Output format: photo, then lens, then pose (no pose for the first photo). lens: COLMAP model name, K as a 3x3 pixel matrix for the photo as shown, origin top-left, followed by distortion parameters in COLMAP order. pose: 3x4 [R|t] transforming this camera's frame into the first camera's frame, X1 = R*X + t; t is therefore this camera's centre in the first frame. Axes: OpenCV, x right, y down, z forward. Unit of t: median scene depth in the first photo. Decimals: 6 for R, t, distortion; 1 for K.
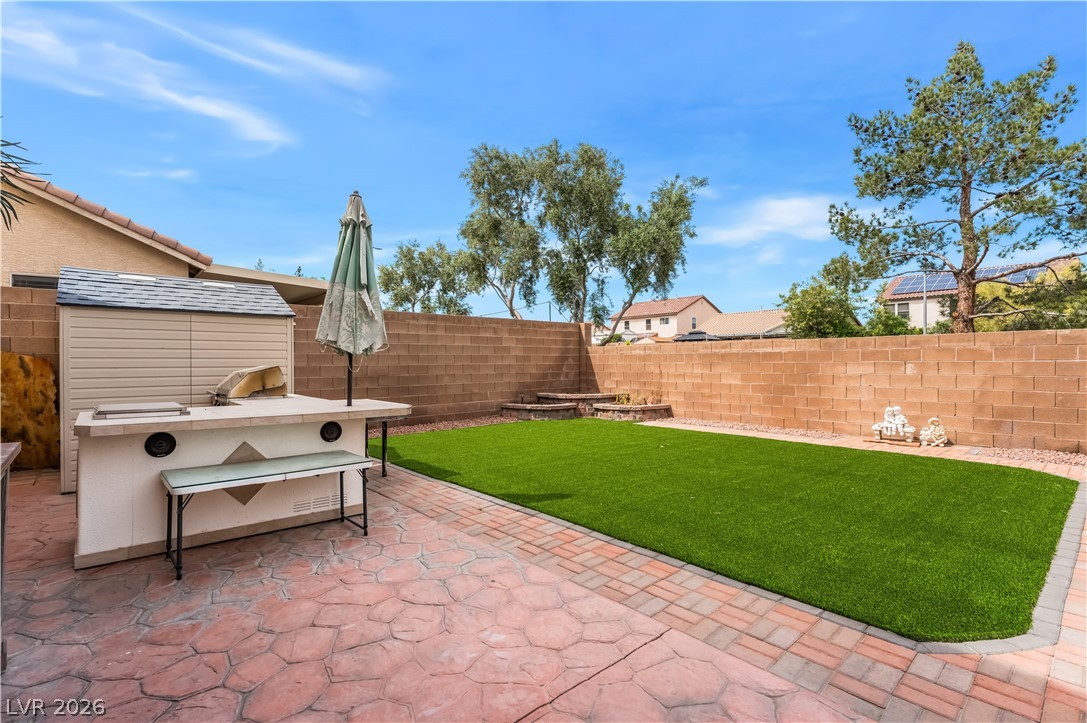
lens RADIAL K [[496.6, 0, 542.9], [0, 496.6, 361.3], [0, 0, 1]] dist [-0.004480, -0.000003]
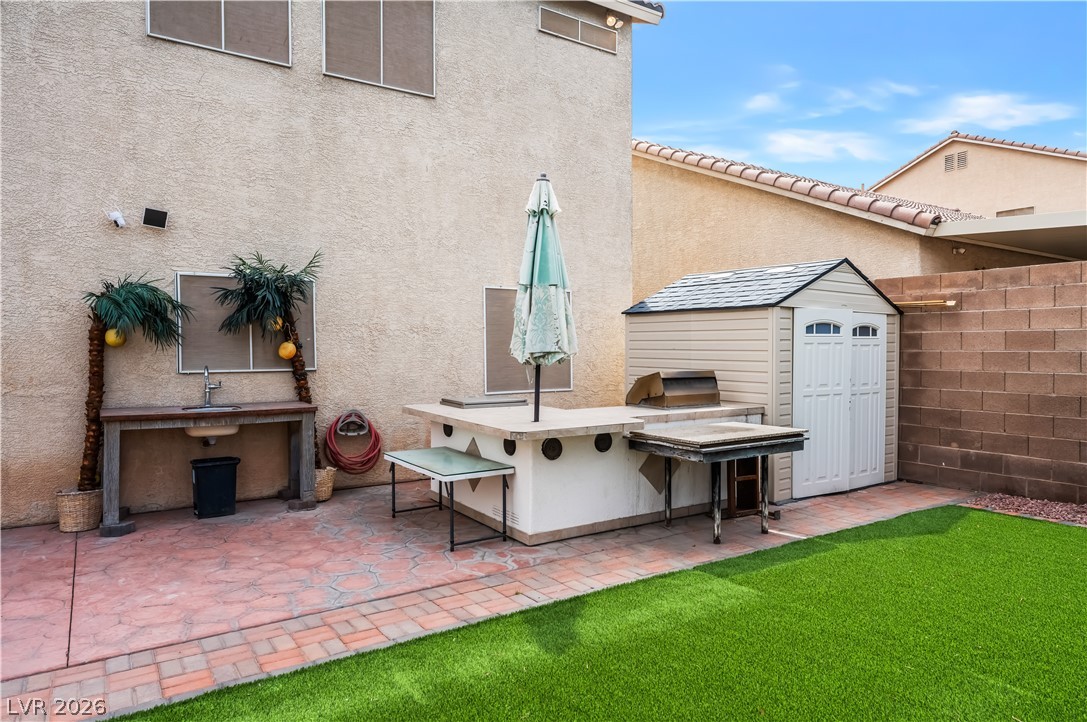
lens RADIAL K [[678.8, 0, 549.4], [0, 678.8, 359.4], [0, 0, 1]] dist [0.001811, 0.000975]
pose [[-0.127852, 0.026976, -0.991426, 1.195268], [-0.000177, 0.999629, 0.027222, -0.081123], [0.991793, 0.003656, -0.127800, 1.737787]]
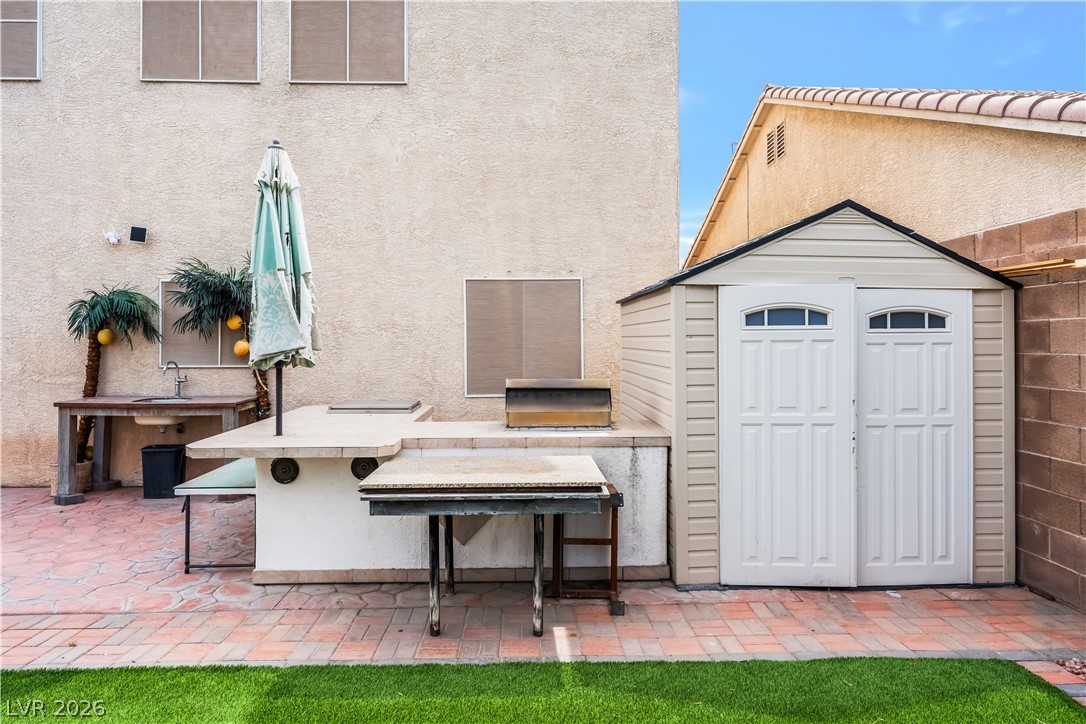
lens RADIAL K [[641.2, 0, 544.6], [0, 641.2, 336.9], [0, 0, 1]] dist [-0.000268, -0.000365]
pose [[-0.631674, 0.002507, -0.775230, 0.153060], [0.004263, 0.999991, -0.000240, -0.083354], [0.775223, -0.003456, -0.631678, 2.828505]]
